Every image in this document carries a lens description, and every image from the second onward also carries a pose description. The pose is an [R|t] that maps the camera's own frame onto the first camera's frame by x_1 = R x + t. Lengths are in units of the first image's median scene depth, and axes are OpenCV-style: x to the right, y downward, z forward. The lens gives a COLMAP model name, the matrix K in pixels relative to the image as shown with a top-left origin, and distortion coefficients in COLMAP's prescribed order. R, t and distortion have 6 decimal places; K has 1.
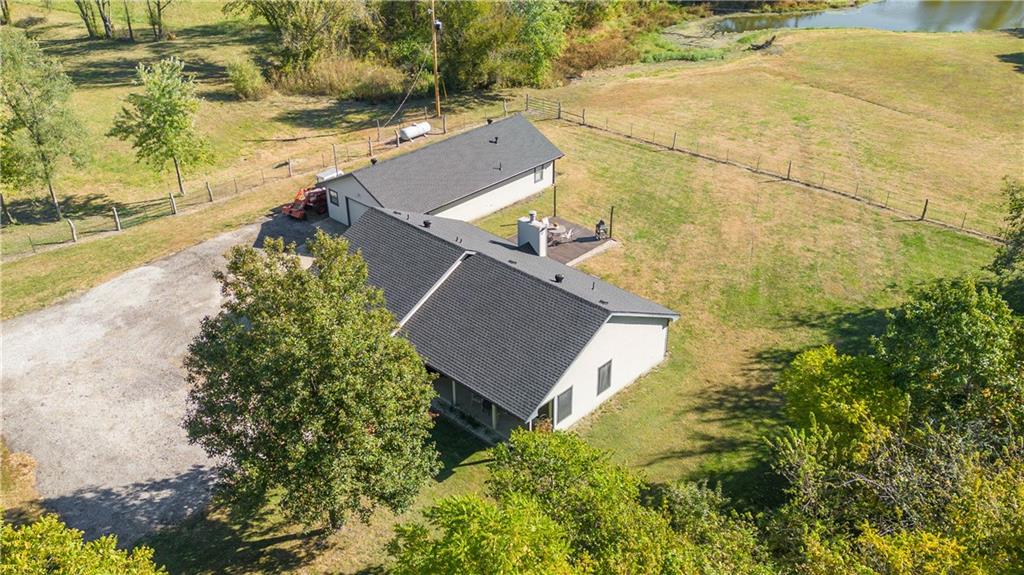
lens RADIAL K [[867.1, 0, 512.0], [0, 867.1, 287.5], [0, 0, 1]] dist [0.111717, -0.153794]
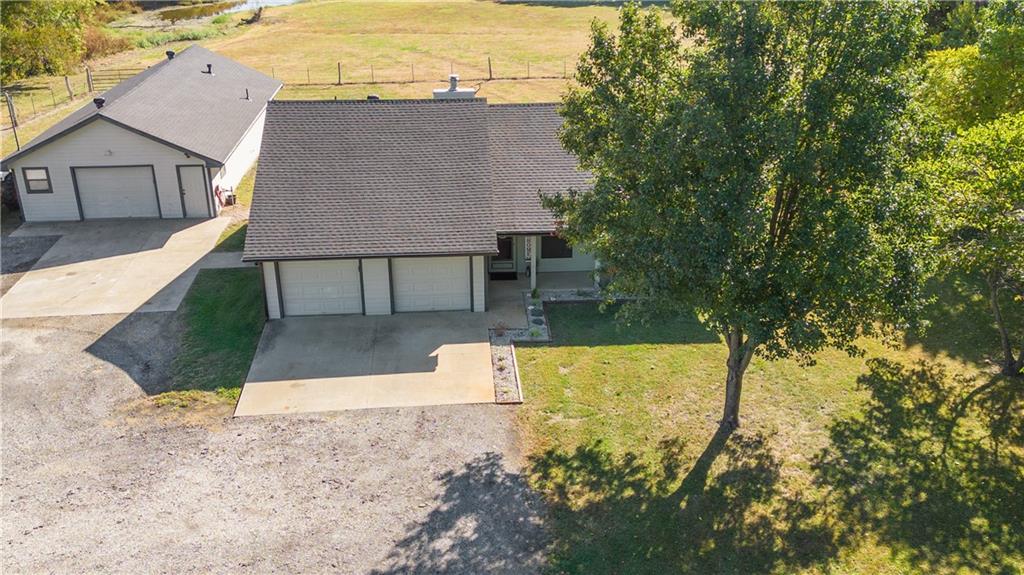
lens RADIAL K [[952.7, 0, 512.0], [0, 952.7, 287.5], [0, 0, 1]] dist [0.142743, -0.261265]
pose [[0.675999, -0.292154, 0.676514, -0.543092], [0.370652, 0.928271, 0.030506, 0.074033], [-0.636900, 0.230129, 0.735798, 0.406258]]
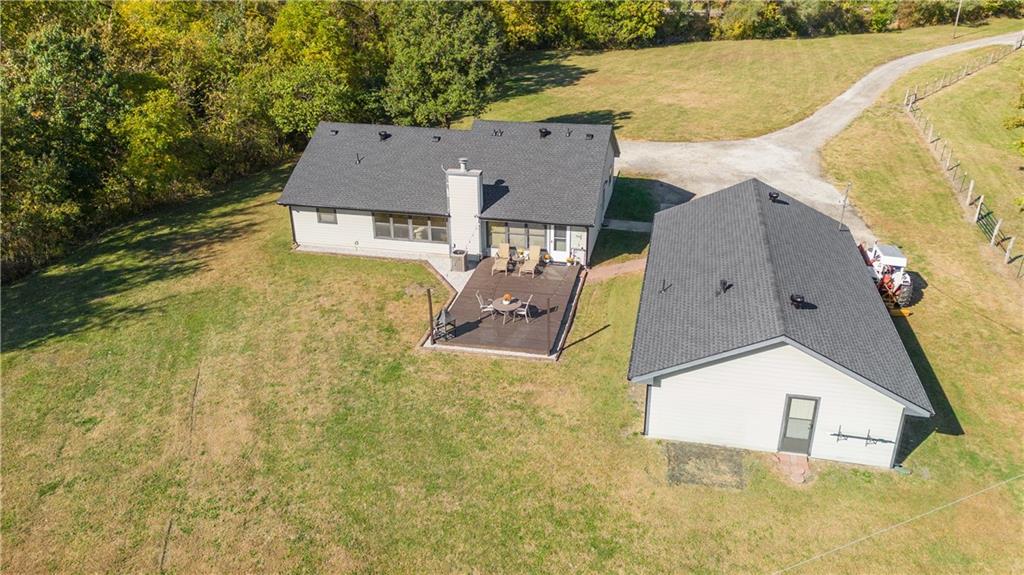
lens RADIAL K [[774.9, 0, 512.0], [0, 774.9, 287.5], [0, 0, 1]] dist [0.084381, -0.098140]
pose [[-0.854058, 0.230914, -0.466115, 0.365794], [-0.252159, 0.599962, 0.759251, -0.598965], [0.454973, 0.765980, -0.454175, 1.455755]]
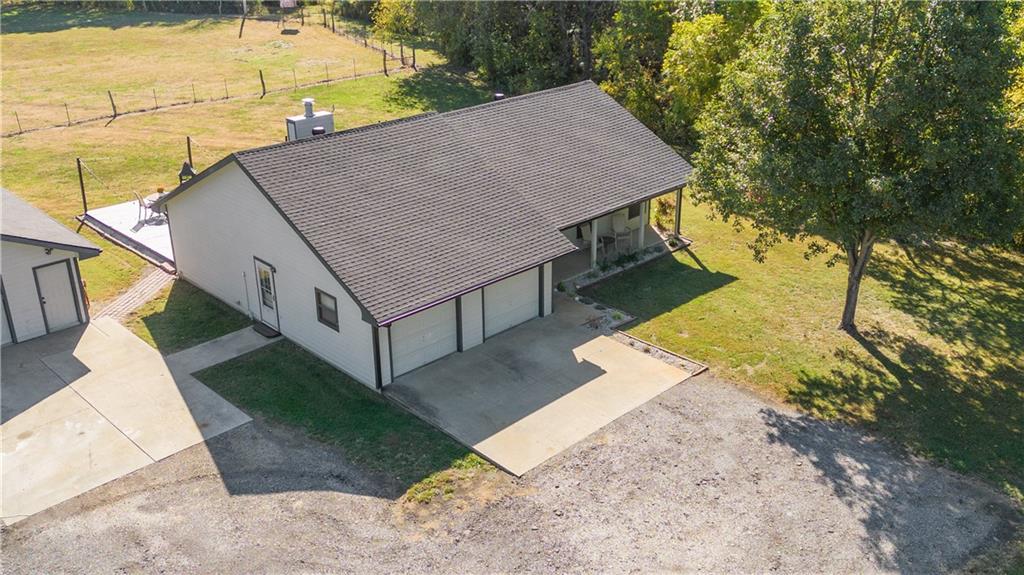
lens RADIAL K [[952.7, 0, 512.0], [0, 952.7, 287.5], [0, 0, 1]] dist [0.142743, -0.261265]
pose [[0.045437, -0.392471, 0.918642, -0.708477], [0.511906, 0.798825, 0.315962, -0.124570], [-0.857839, 0.455901, 0.237204, 0.747033]]
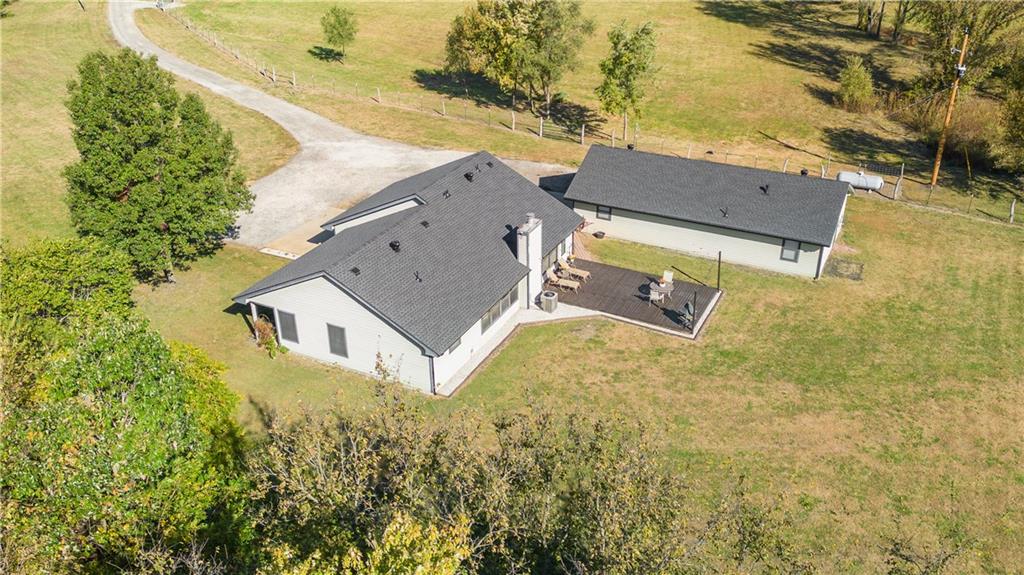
lens RADIAL K [[867.1, 0, 512.0], [0, 867.1, 287.5], [0, 0, 1]] dist [0.111717, -0.153794]
pose [[0.281111, 0.459539, -0.842497, 0.817598], [-0.474930, 0.829472, 0.293968, -0.280084], [0.833918, 0.317489, 0.451422, 0.591544]]
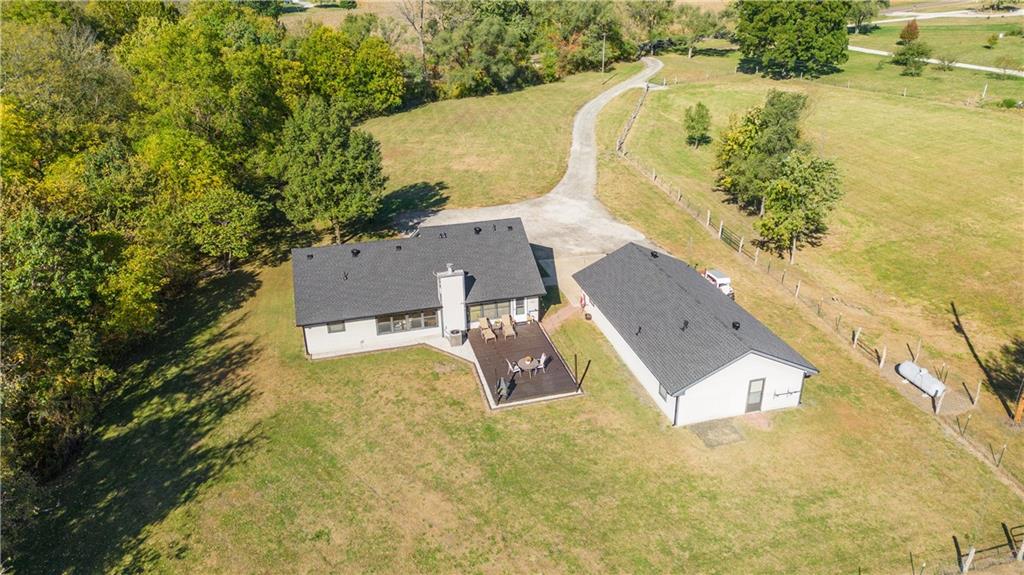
lens RADIAL K [[707.3, 0, 512.0], [0, 707.3, 287.5], [0, 0, 1]] dist [0.057867, -0.003553]
pose [[-0.523931, 0.376609, -0.763978, 0.704477], [-0.414261, 0.671040, 0.614893, -0.673210], [0.744234, 0.638647, -0.195565, 1.255821]]
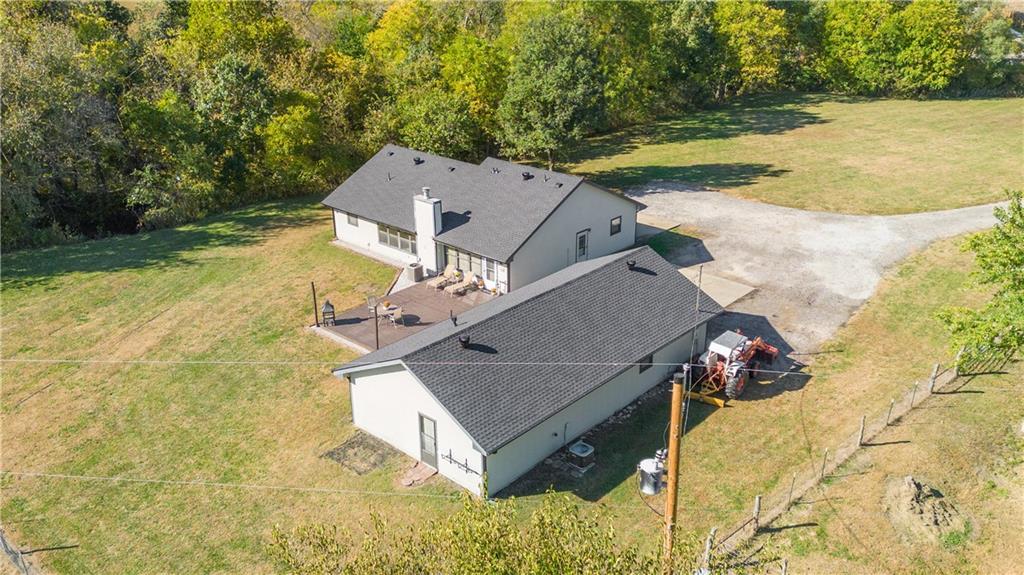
lens RADIAL K [[838.7, 0, 512.0], [0, 838.7, 287.5], [0, 0, 1]] dist [0.045988, -0.003308]
pose [[-0.999557, 0.023540, -0.018190, -0.055371], [-0.000414, 0.600389, 0.799708, -0.791733], [0.029747, 0.799362, -0.600113, 1.669272]]
